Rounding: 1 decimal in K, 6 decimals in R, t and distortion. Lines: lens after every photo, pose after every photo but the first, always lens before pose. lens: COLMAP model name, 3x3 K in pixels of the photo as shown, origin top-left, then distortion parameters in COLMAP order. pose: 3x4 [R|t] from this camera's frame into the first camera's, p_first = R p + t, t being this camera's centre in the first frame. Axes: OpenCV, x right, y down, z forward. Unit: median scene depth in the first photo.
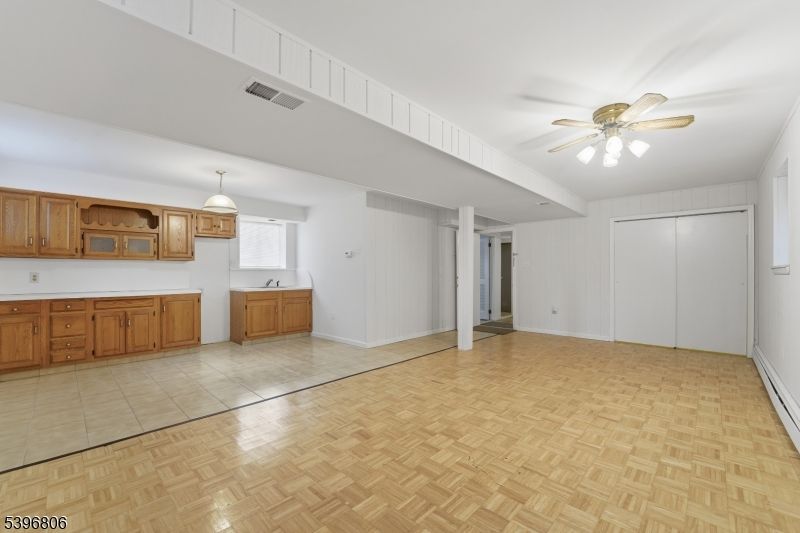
lens RADIAL K [[331.6, 0, 397.0], [0, 331.6, 273.0], [0, 0, 1]] dist [-0.001922, 0.000024]
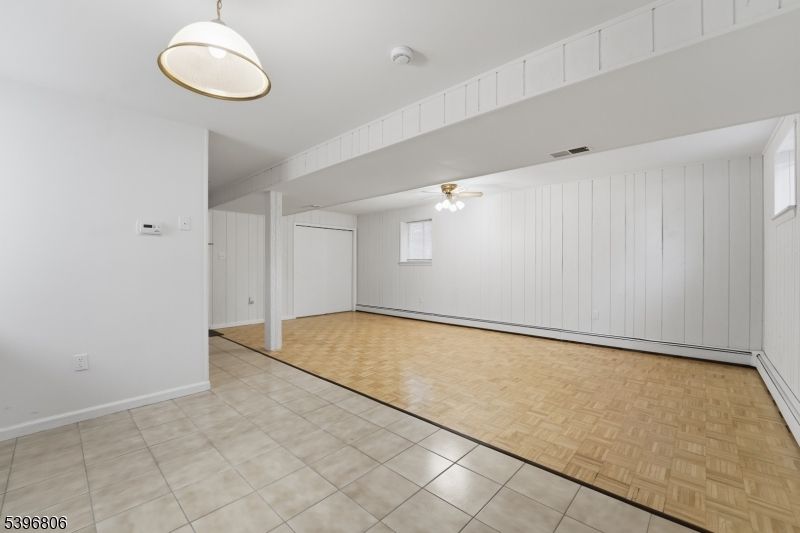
lens RADIAL K [[330.0, 0, 400.0], [0, 330.0, 266.5], [0, 0, 1]] dist [-0.001739, -0.000026]
pose [[-0.021512, -0.000441, 0.999768, -1.317739], [-0.003270, 0.999995, 0.000370, 0.005408], [-0.999763, -0.003261, -0.021513, 1.263280]]
